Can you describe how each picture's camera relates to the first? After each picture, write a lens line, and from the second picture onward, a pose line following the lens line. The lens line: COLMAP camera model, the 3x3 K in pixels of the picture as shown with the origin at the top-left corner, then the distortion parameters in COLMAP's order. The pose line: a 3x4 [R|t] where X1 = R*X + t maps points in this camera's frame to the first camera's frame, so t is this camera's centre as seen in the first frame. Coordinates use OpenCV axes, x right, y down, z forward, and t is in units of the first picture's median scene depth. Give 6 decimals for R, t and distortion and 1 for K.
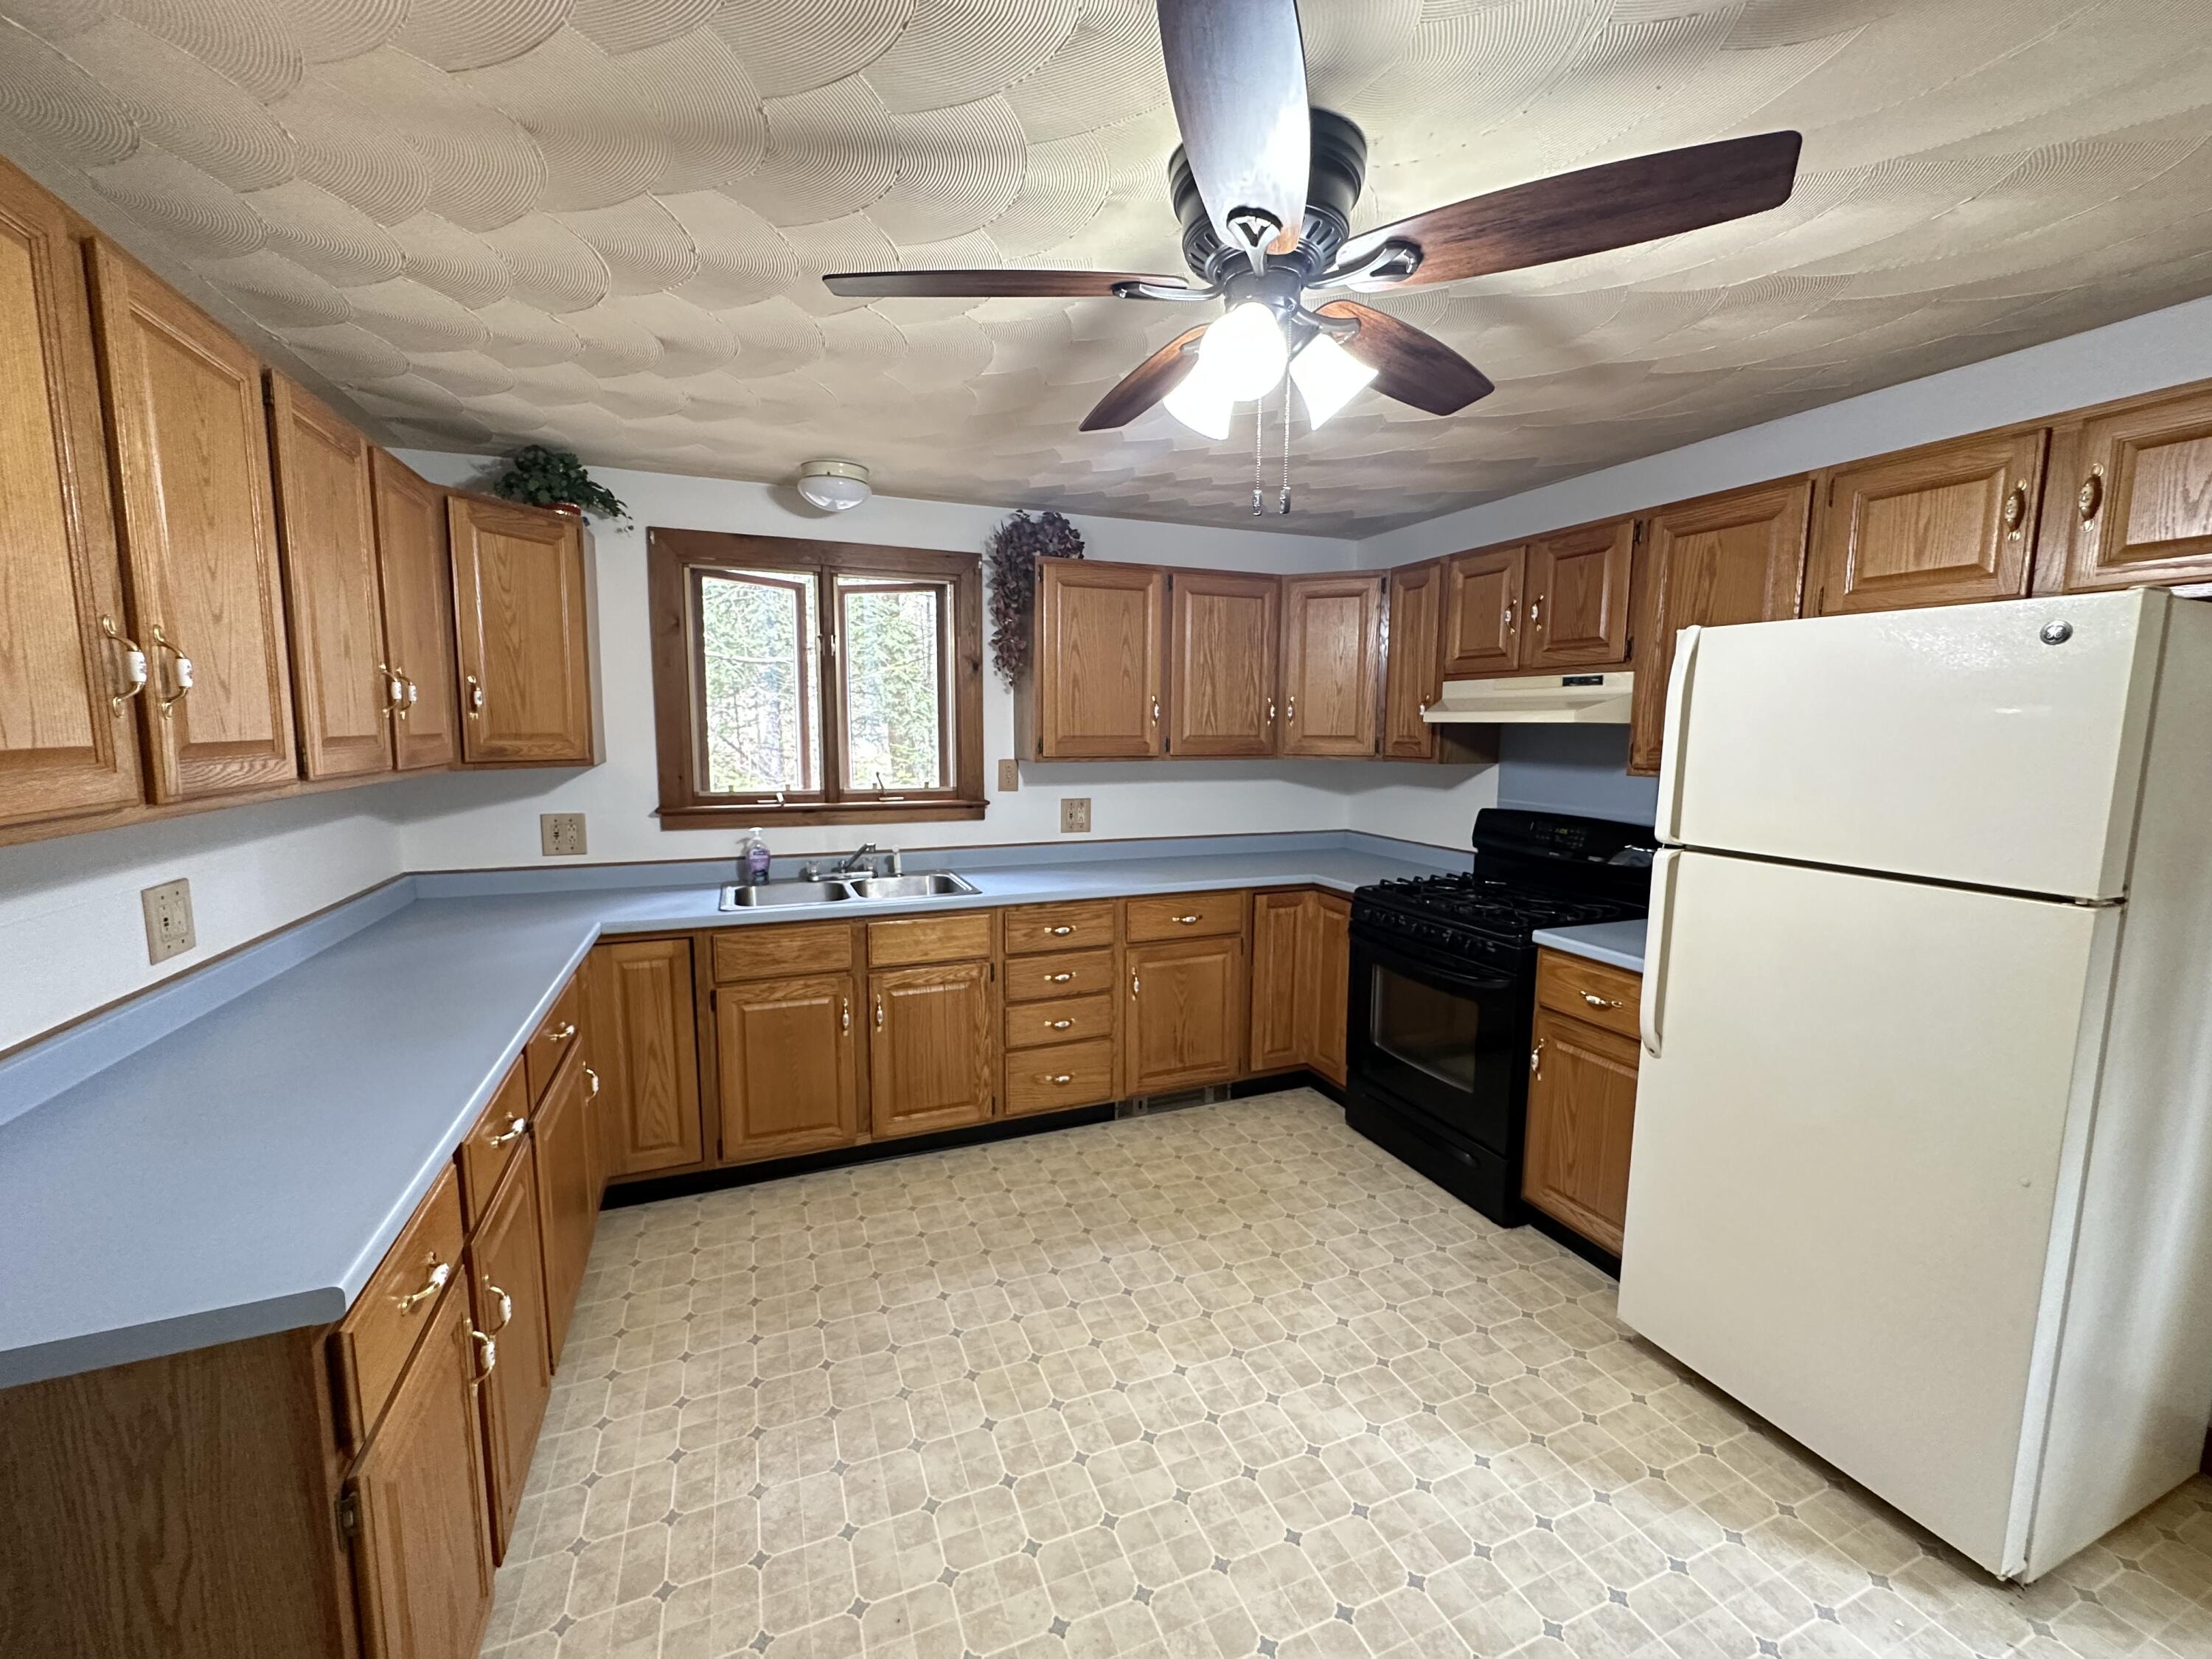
lens RADIAL K [[880.4, 0, 1103.7], [0, 880.4, 820.5], [0, 0, 1]] dist [-0.005504, 0.000366]
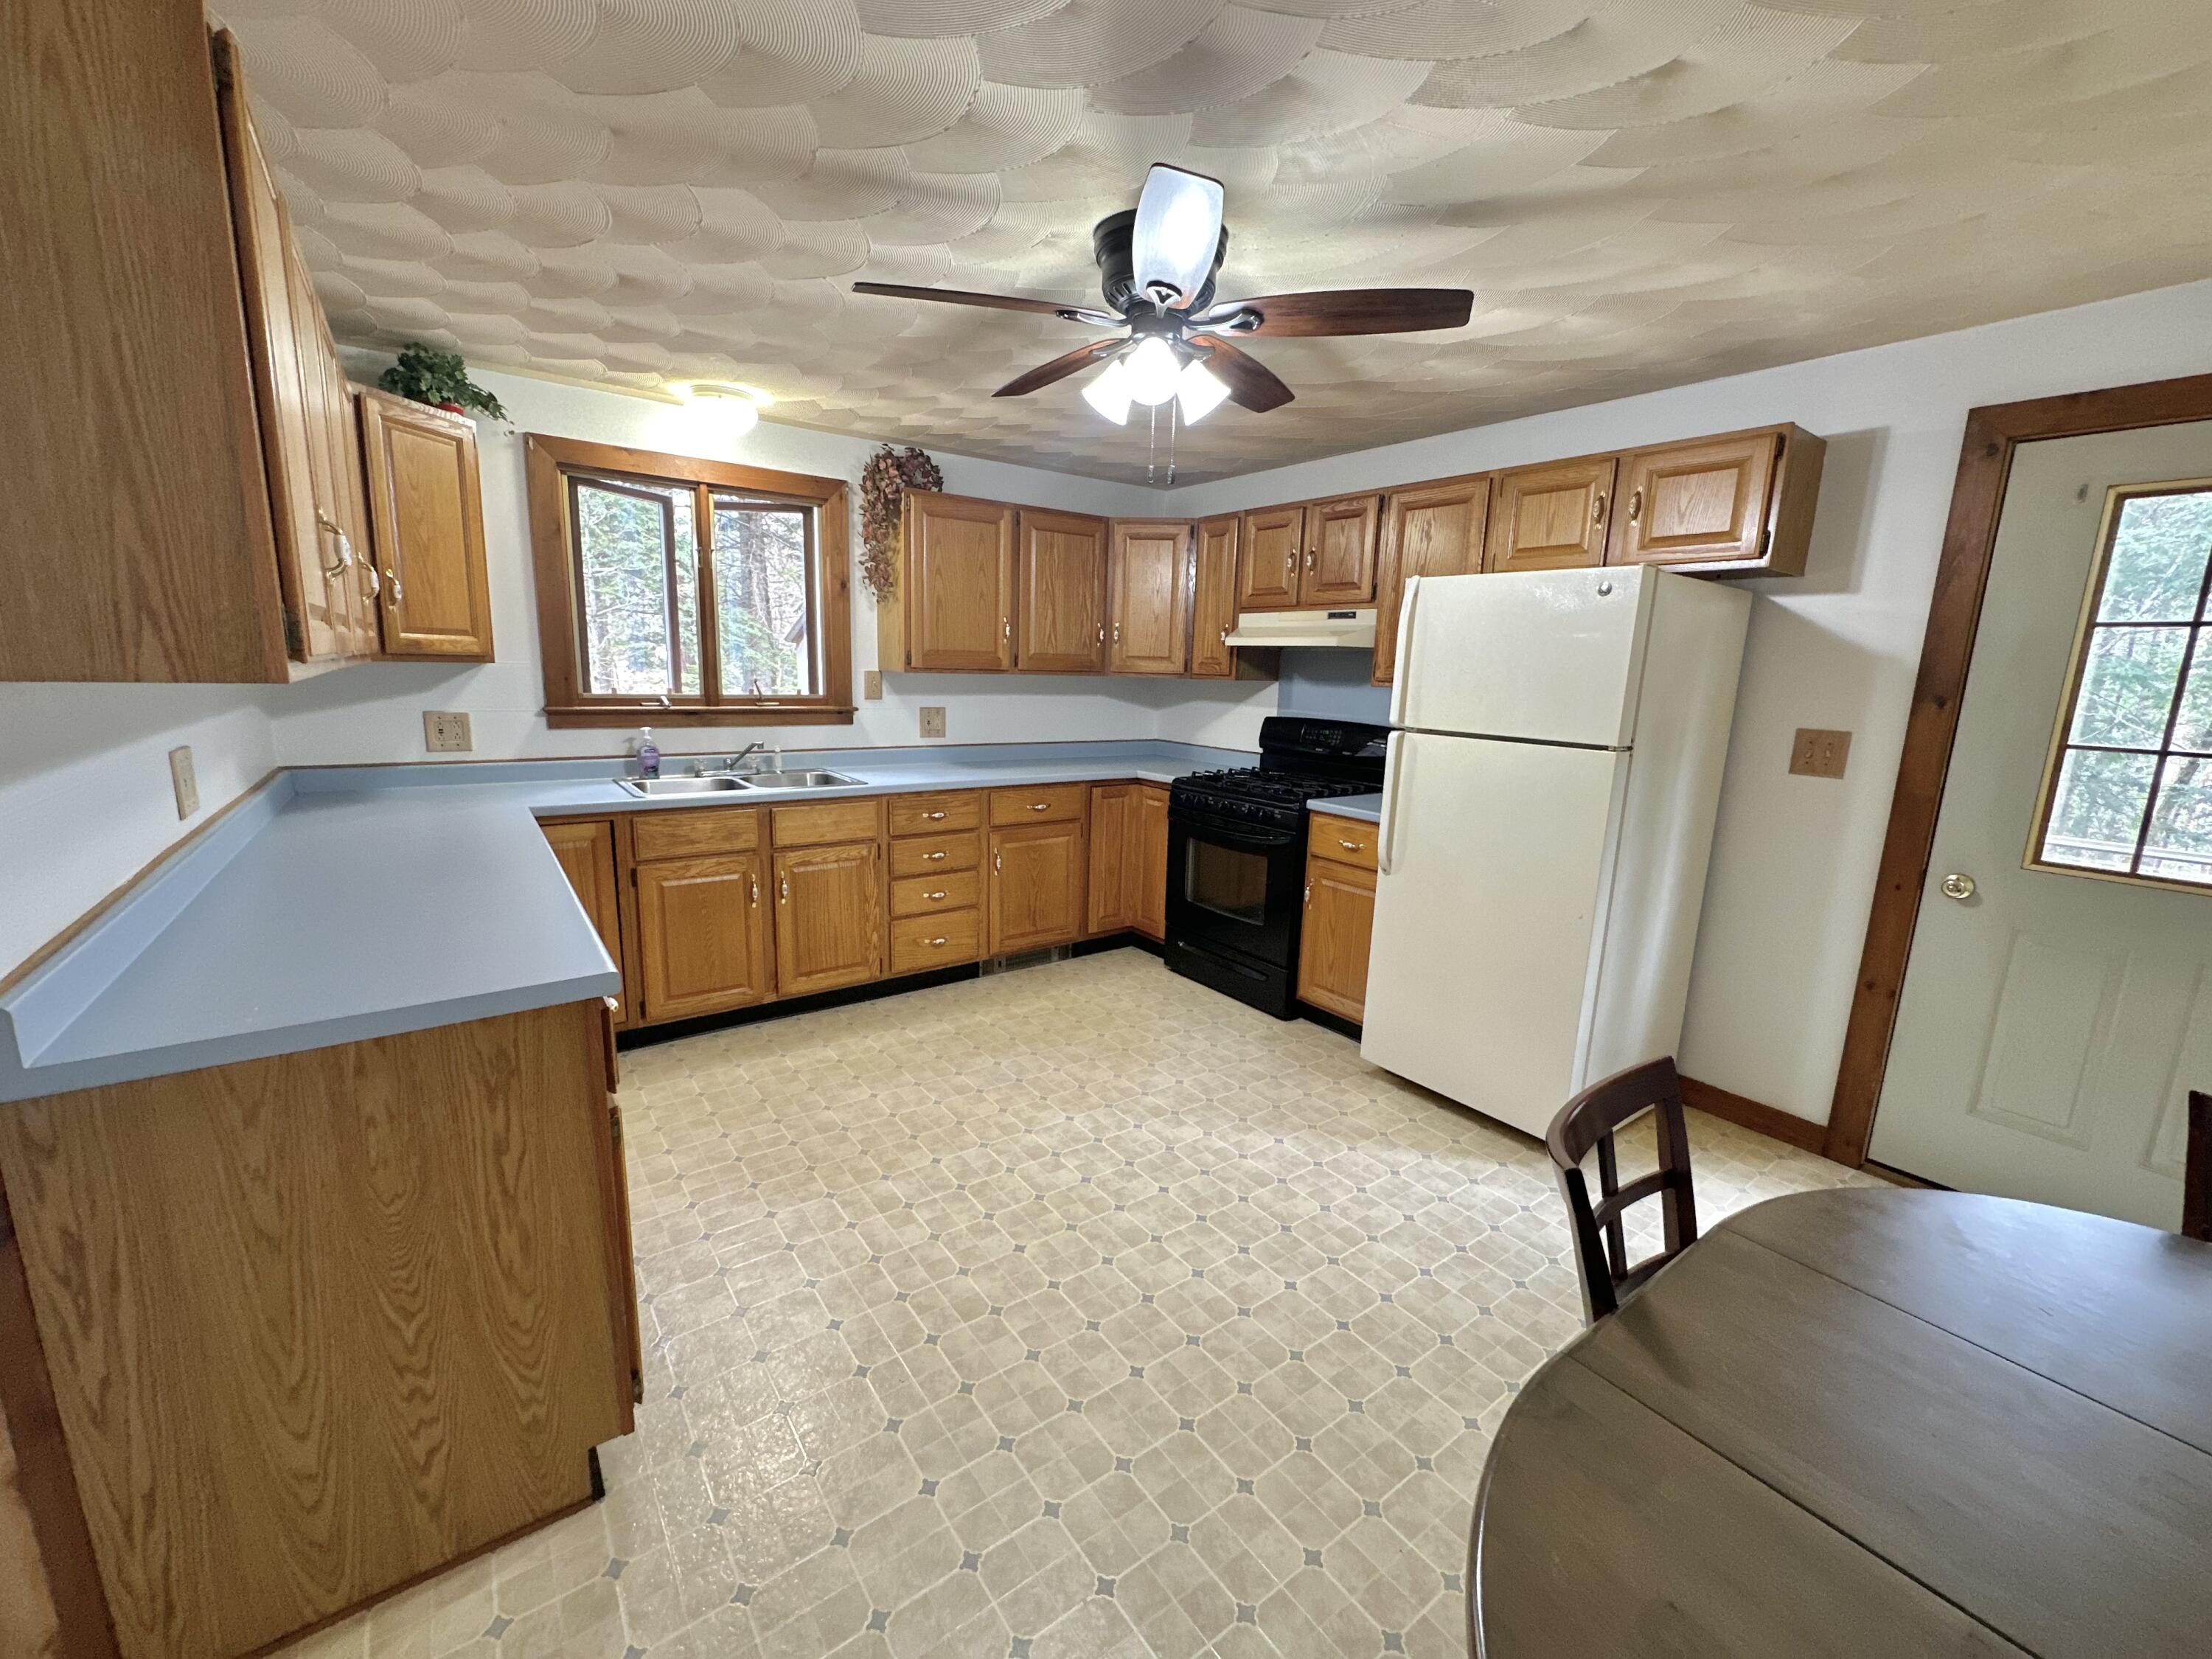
lens RADIAL K [[880.4, 0, 1104.7], [0, 880.4, 819.8], [0, 0, 1]] dist [-0.005504, 0.000366]
pose [[0.968443, -0.021076, 0.248343, -0.131592], [0.003408, 0.997445, 0.071360, 0.050563], [-0.249212, -0.068262, 0.966040, -0.203963]]
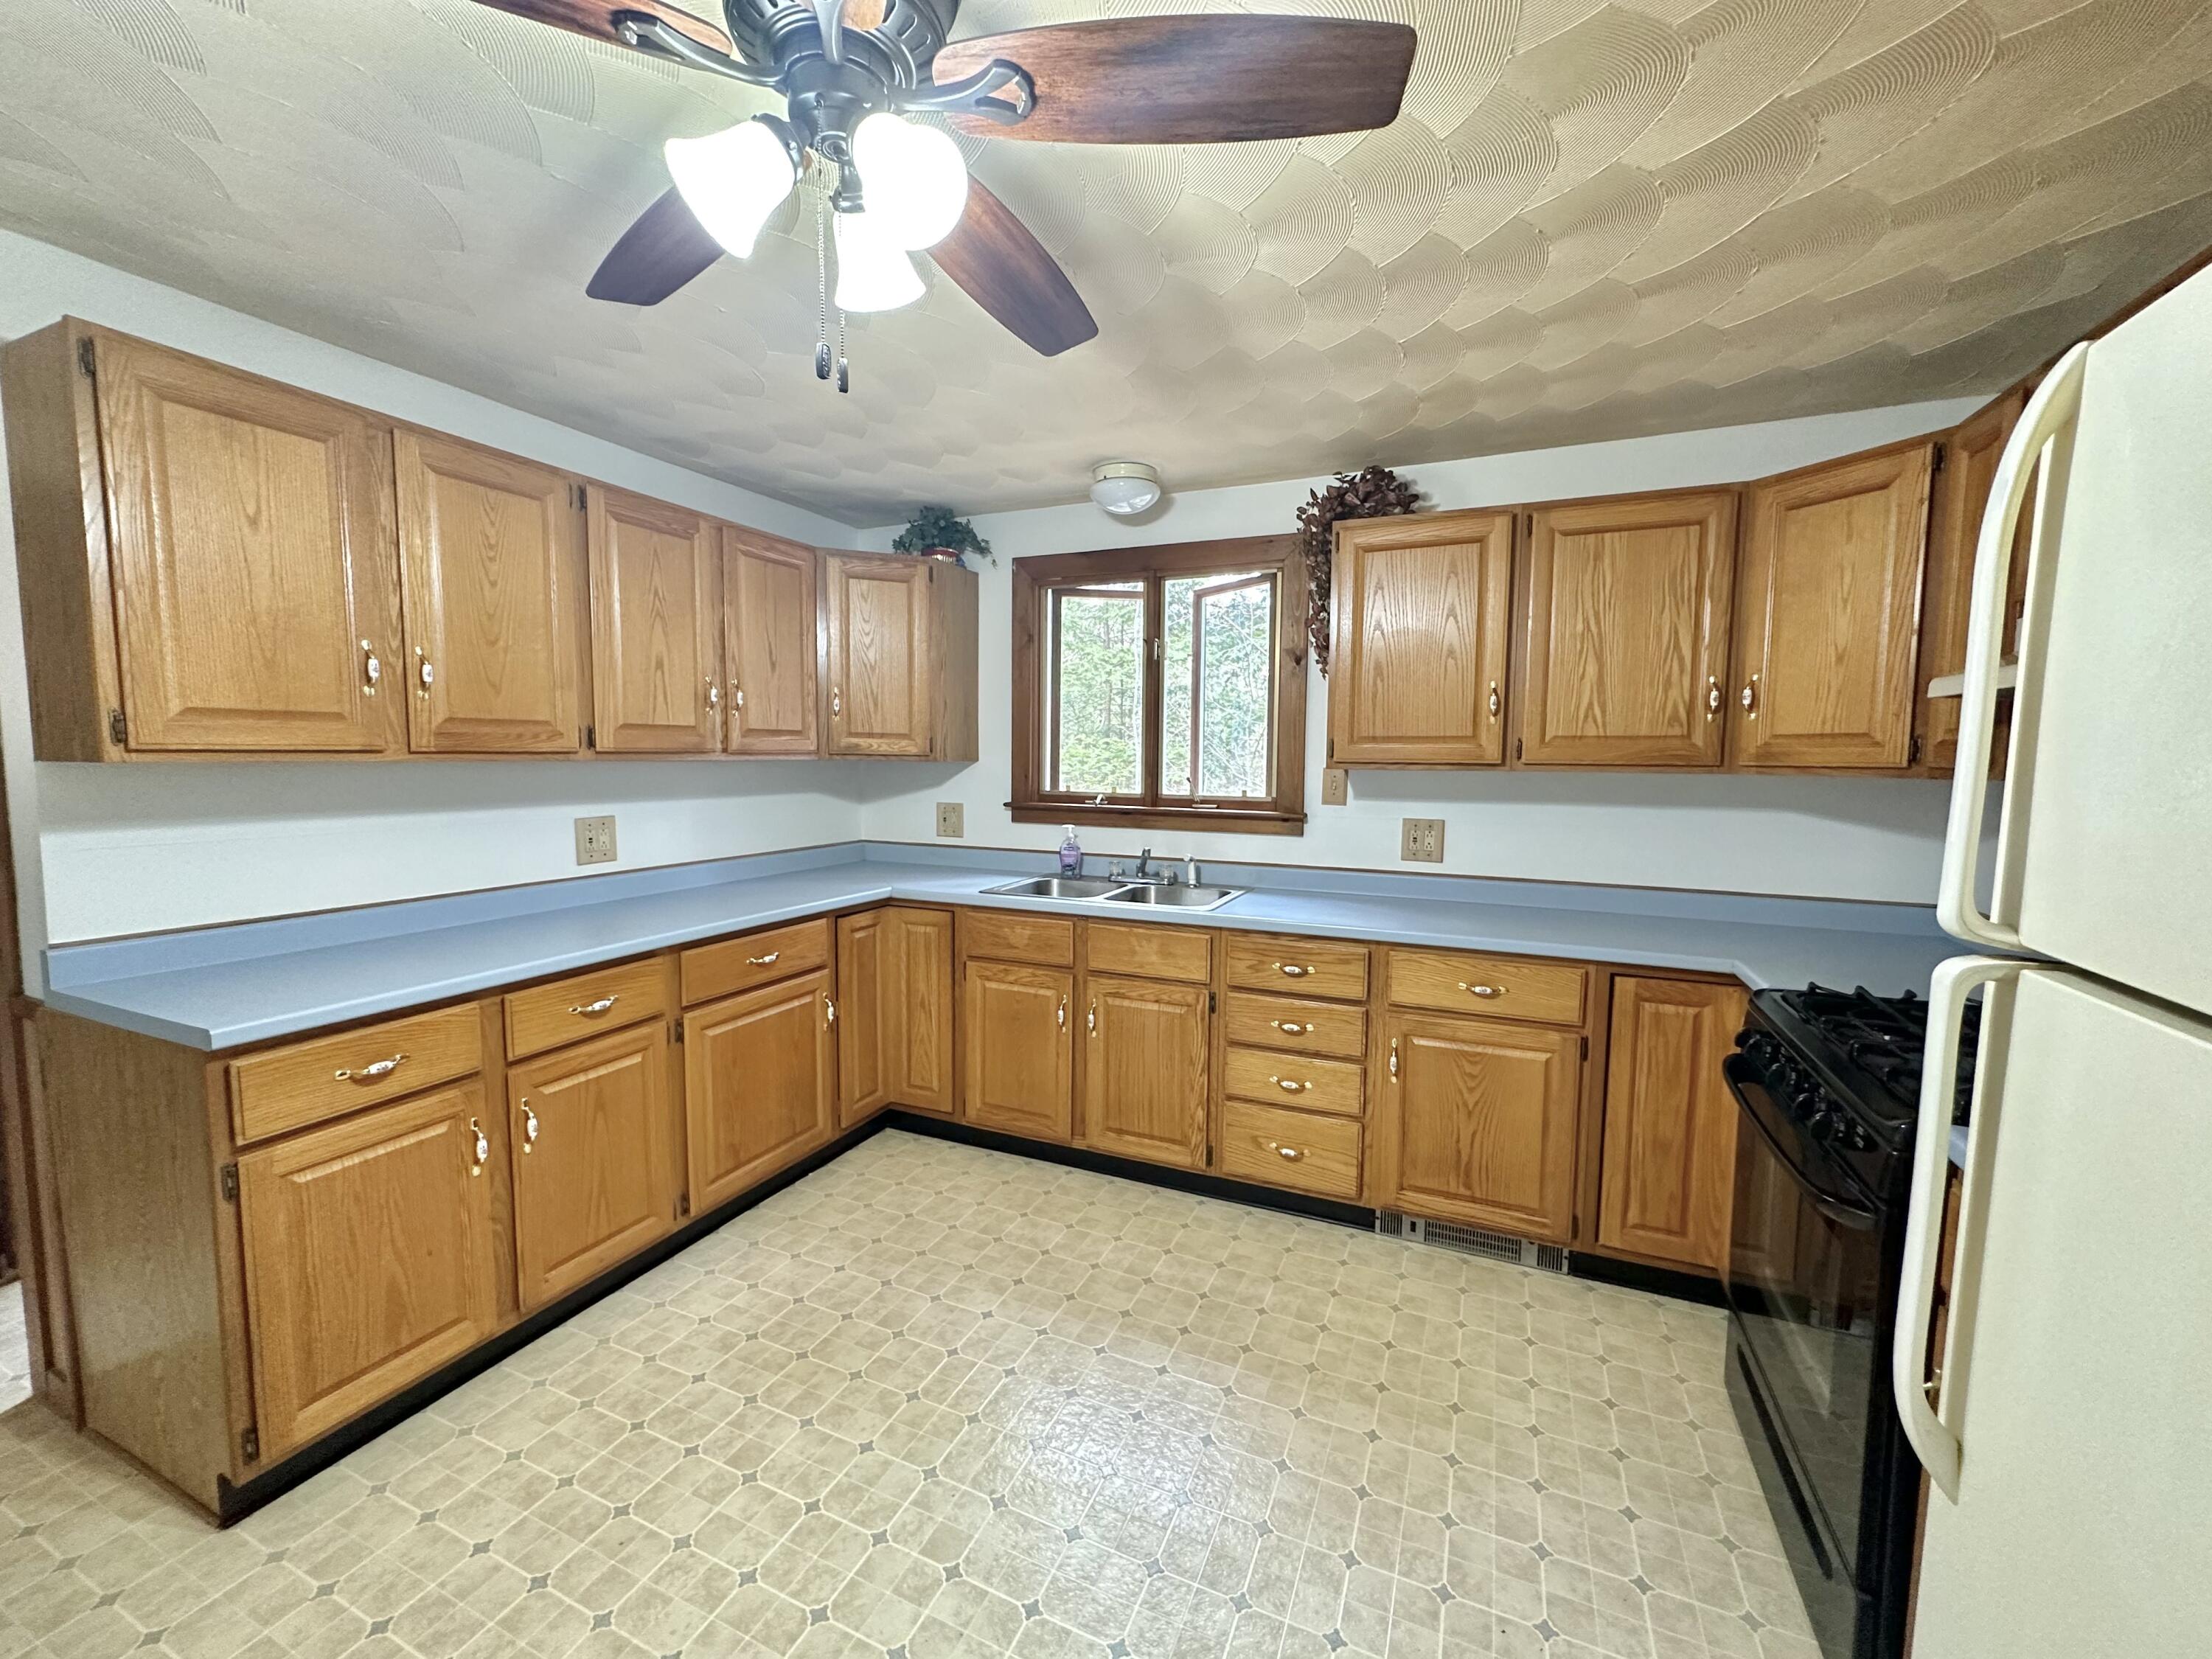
lens RADIAL K [[880.4, 0, 1113.1], [0, 880.4, 823.5], [0, 0, 1]] dist [-0.005504, 0.000366]
pose [[0.698034, 0.056821, -0.713806, 0.439301], [-0.082325, 0.996605, -0.001173, 0.003899], [0.711316, 0.059583, 0.700342, 0.318256]]
